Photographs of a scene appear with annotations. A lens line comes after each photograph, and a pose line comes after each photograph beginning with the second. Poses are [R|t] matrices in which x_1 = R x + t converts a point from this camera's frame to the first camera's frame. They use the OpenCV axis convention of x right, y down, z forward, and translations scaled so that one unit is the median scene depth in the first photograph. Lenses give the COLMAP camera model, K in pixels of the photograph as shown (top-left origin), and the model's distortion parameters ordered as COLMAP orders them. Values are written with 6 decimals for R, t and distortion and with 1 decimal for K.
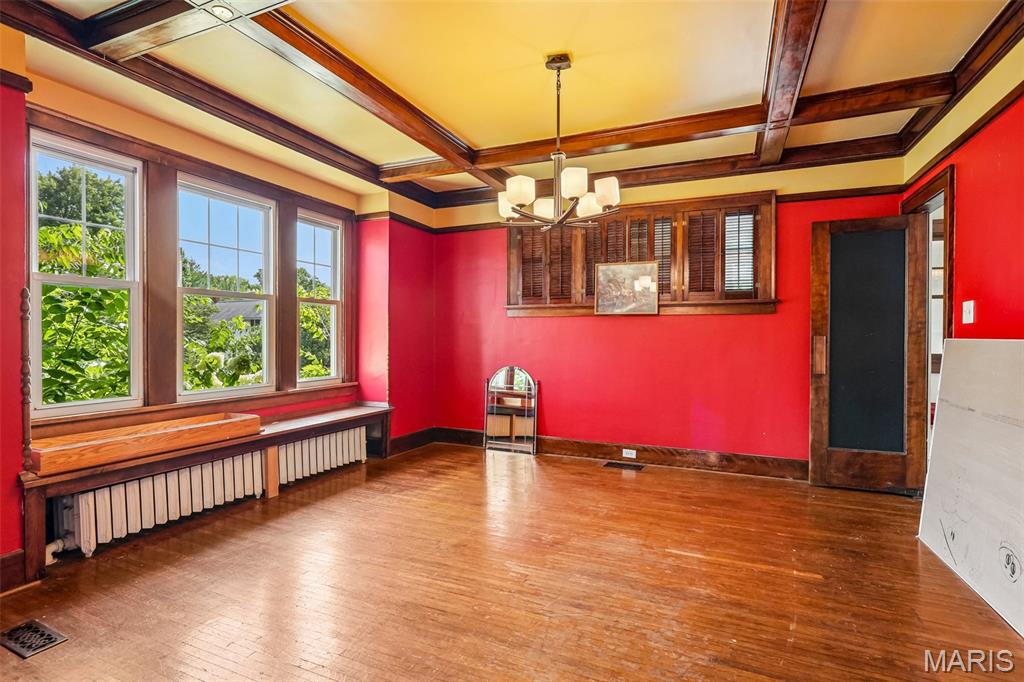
lens RADIAL K [[498.7, 0, 513.8], [0, 498.7, 340.4], [0, 0, 1]] dist [-0.015444, 0.004354]
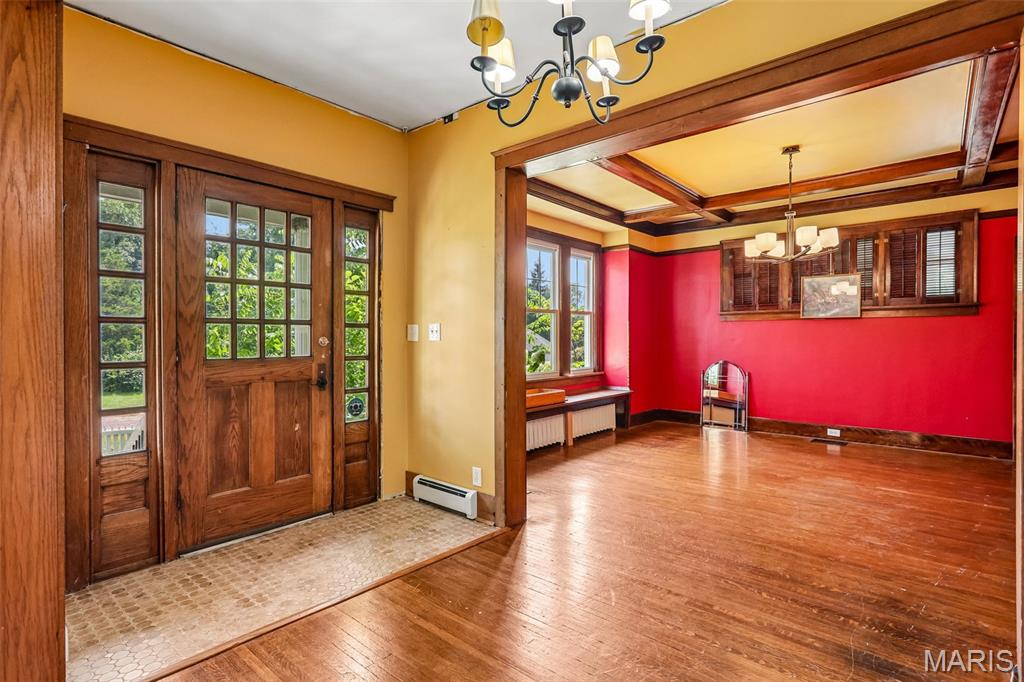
lens RADIAL K [[498.7, 0, 517.2], [0, 498.7, 344.5], [0, 0, 1]] dist [-0.015444, 0.004354]
pose [[0.956707, -0.005205, -0.291006, -0.170135], [0.007194, 0.999958, 0.005766, 0.000420], [0.290964, -0.007609, 0.956704, -0.420470]]
